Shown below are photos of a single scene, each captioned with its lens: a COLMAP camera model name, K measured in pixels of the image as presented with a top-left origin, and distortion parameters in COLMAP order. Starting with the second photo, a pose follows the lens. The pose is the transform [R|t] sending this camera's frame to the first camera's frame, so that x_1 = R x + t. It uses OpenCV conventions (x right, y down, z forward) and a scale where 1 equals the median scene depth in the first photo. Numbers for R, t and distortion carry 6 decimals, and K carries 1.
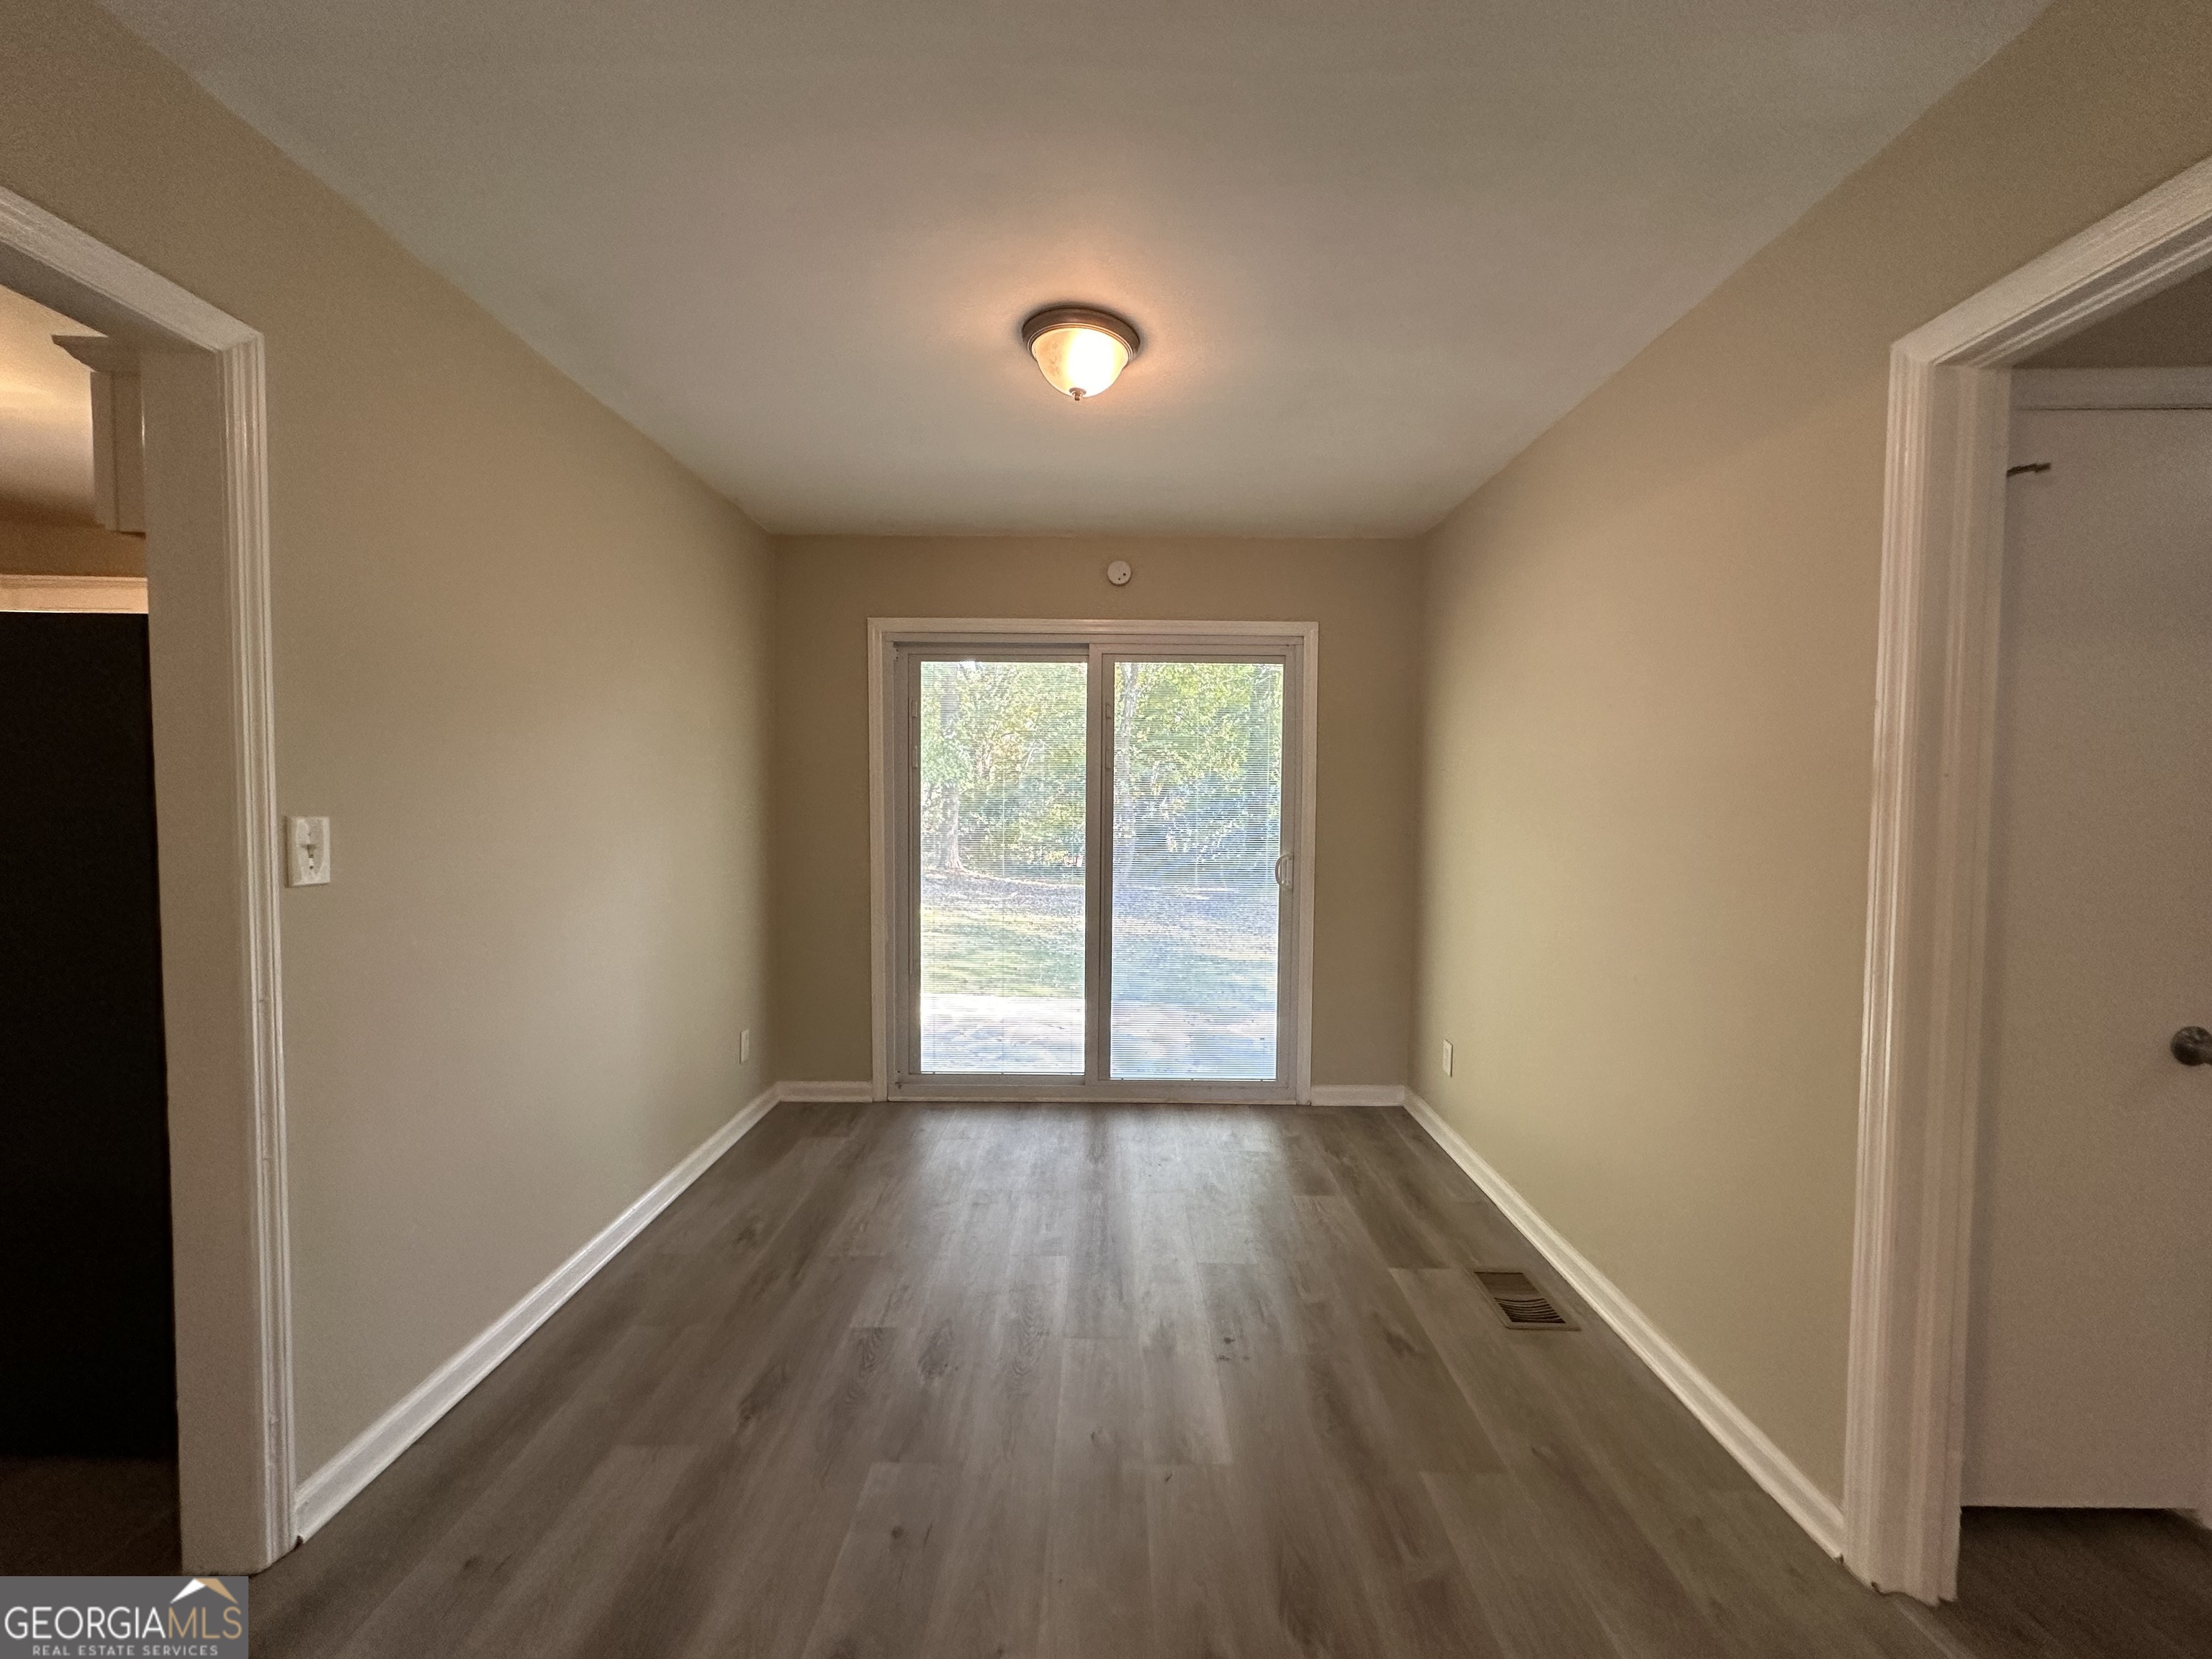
lens RADIAL K [[871.3, 0, 1110.2], [0, 871.3, 836.0], [0, 0, 1]] dist [0.001057, -0.000112]
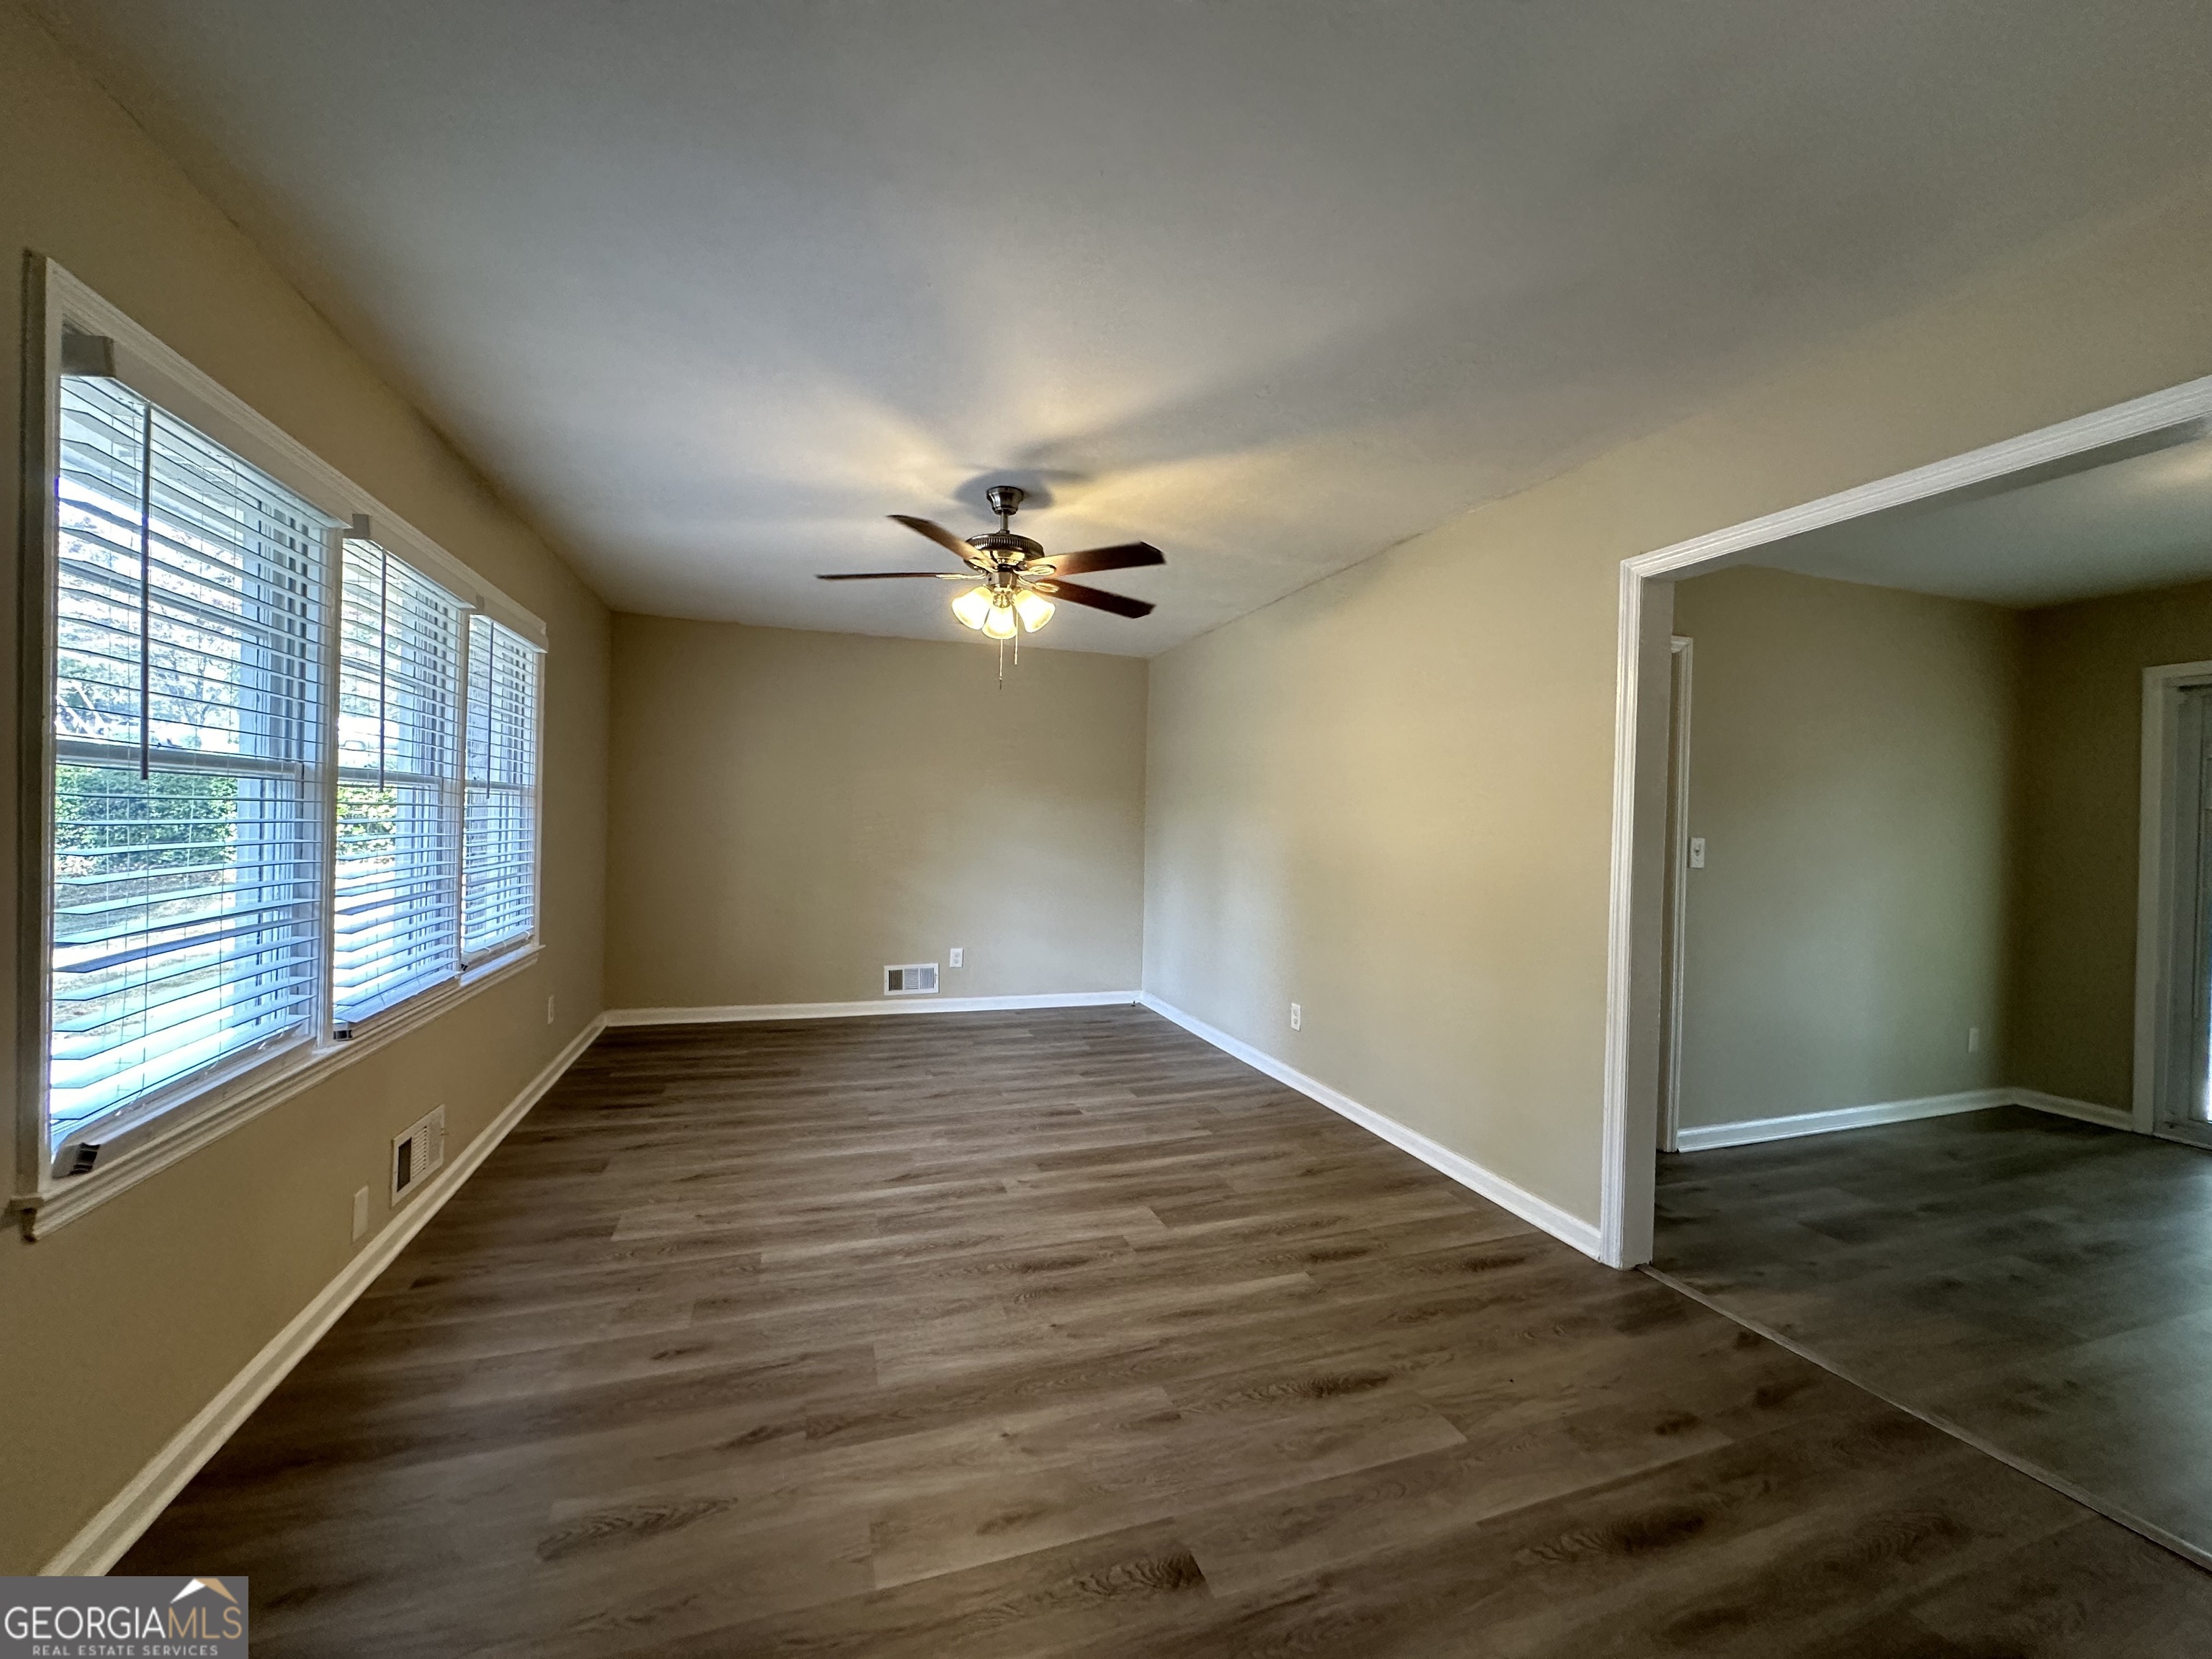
lens RADIAL K [[871.3, 0, 1108.3], [0, 871.3, 833.6], [0, 0, 1]] dist [0.001057, -0.000112]
pose [[0.317580, 0.007330, -0.948203, 0.714022], [-0.058693, 0.998205, -0.011942, 0.077256], [0.946413, 0.059446, 0.317440, -1.111510]]
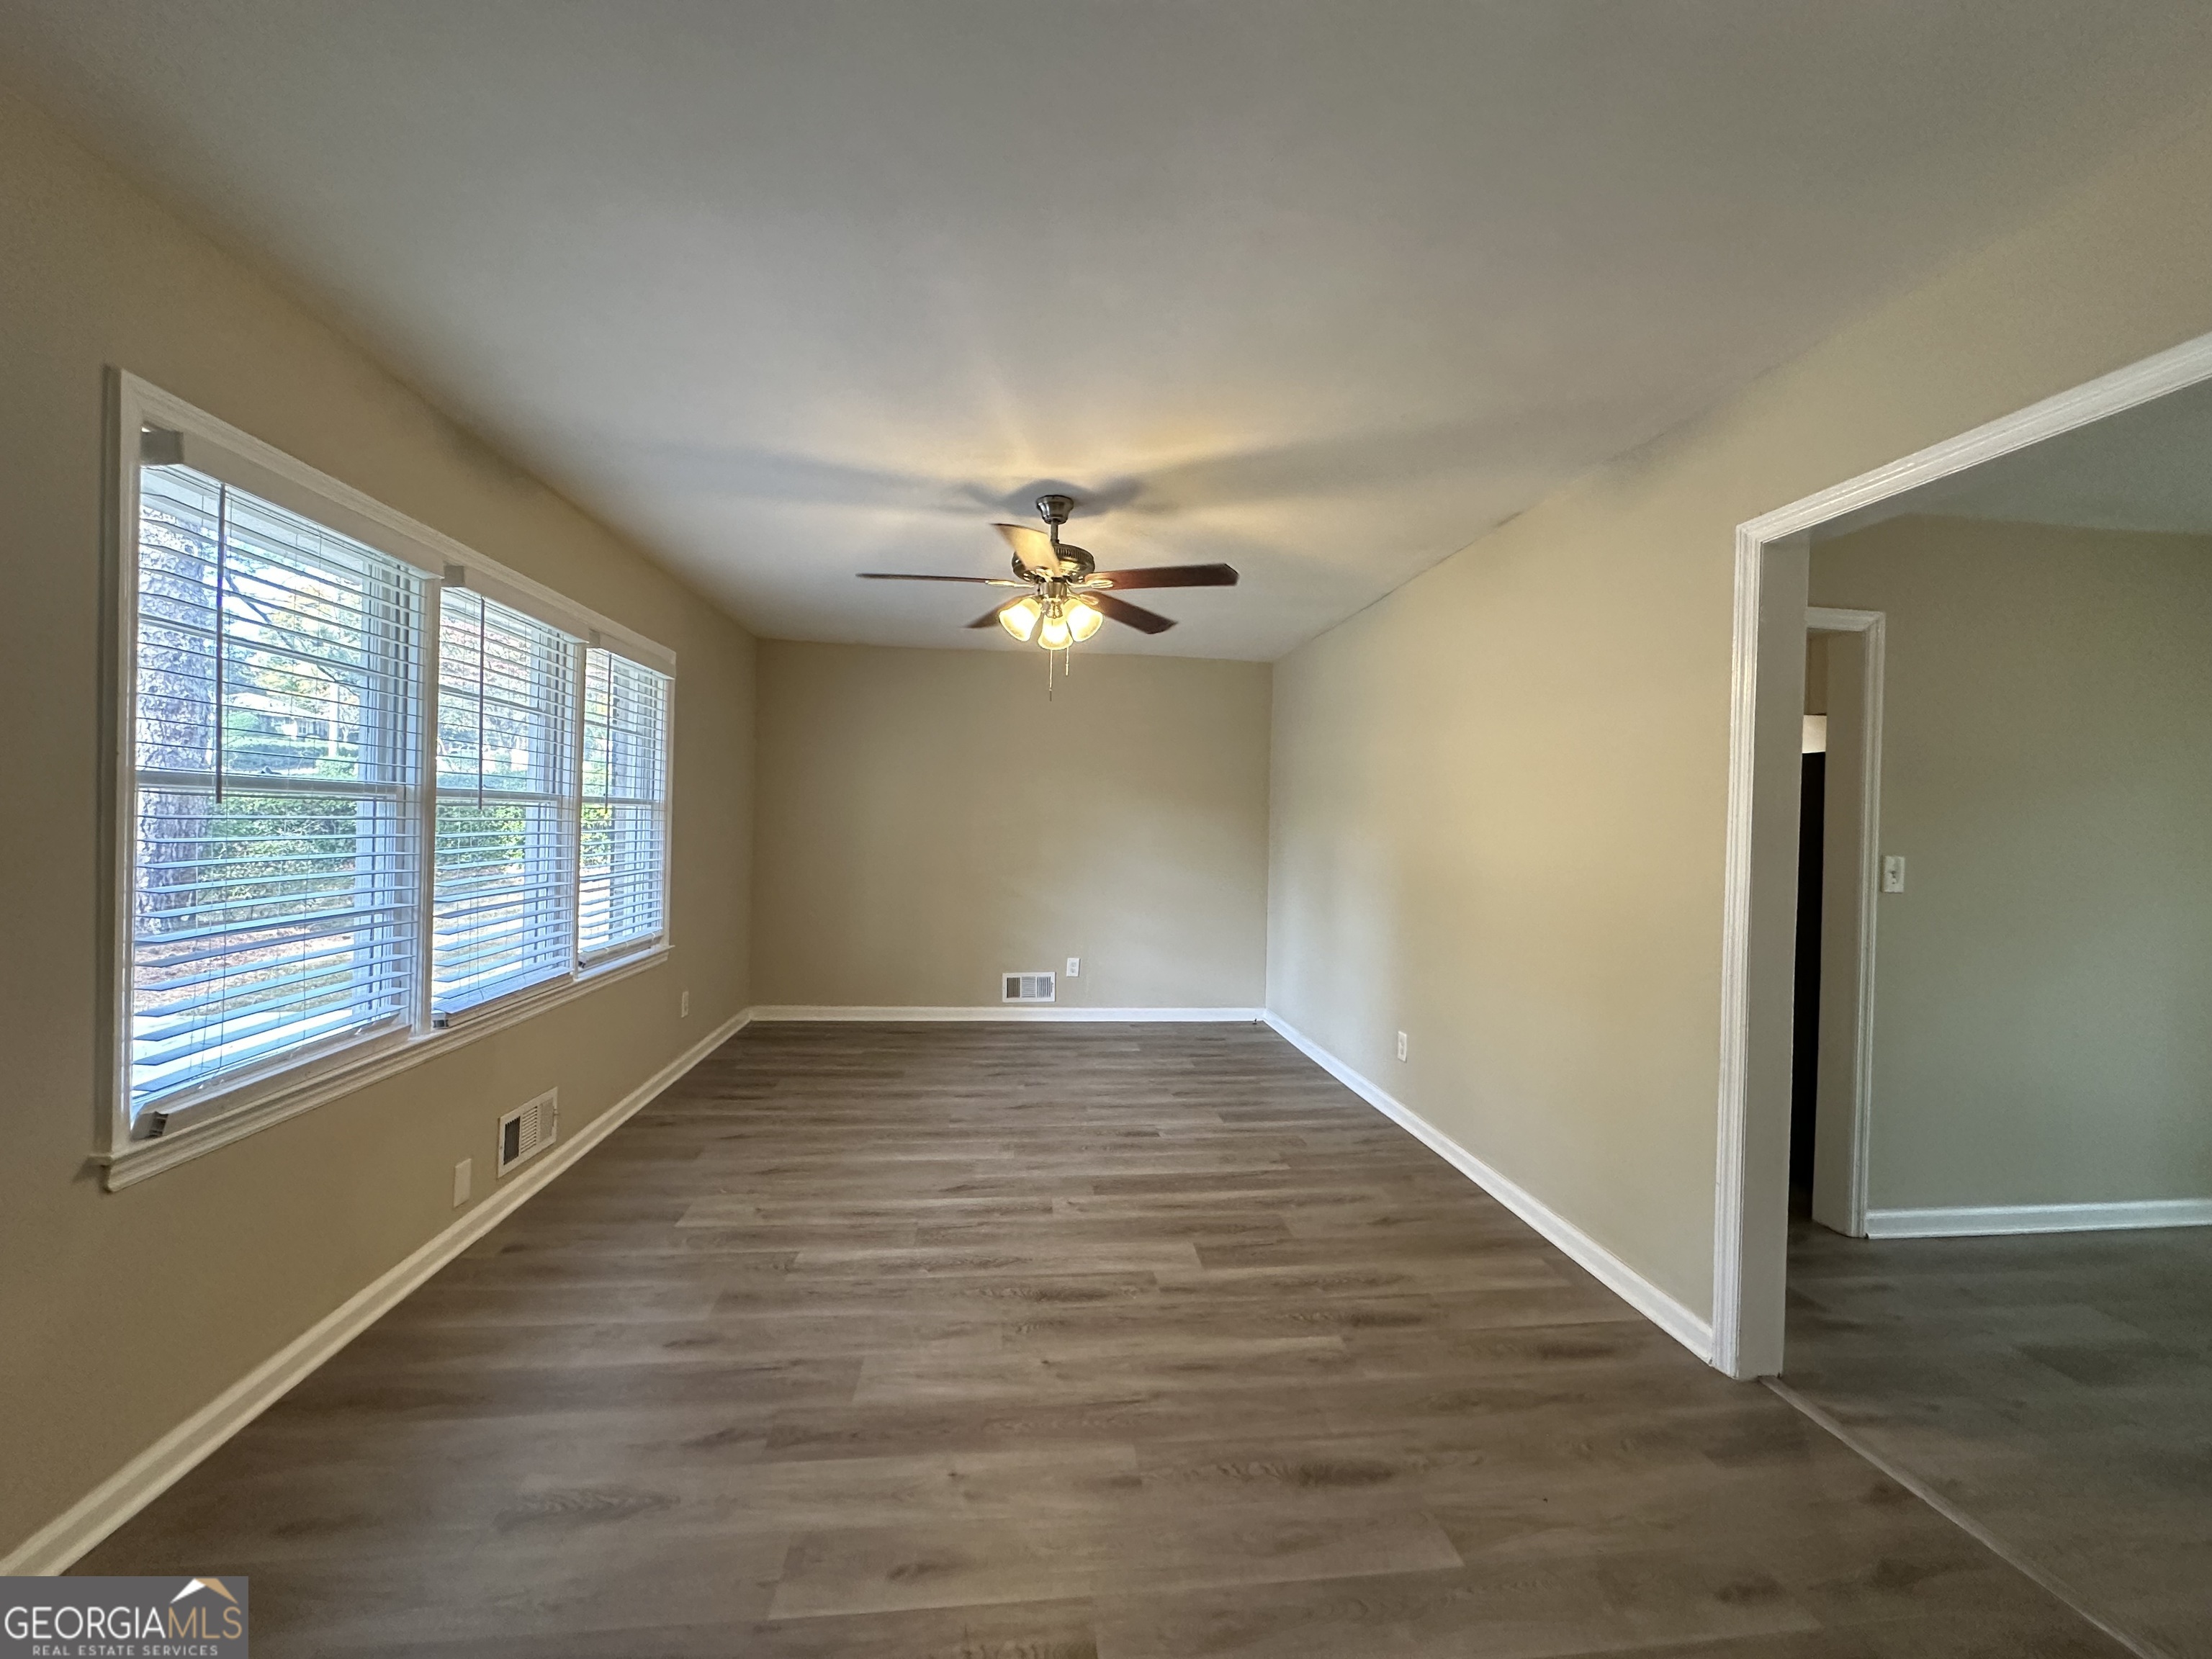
lens RADIAL K [[871.3, 0, 1115.8], [0, 871.3, 832.5], [0, 0, 1]] dist [0.001057, -0.000112]
pose [[0.110907, -0.000861, -0.993830, 0.713560], [-0.063438, 0.997954, -0.007944, 0.045121], [0.991804, 0.063928, 0.110625, -0.817815]]
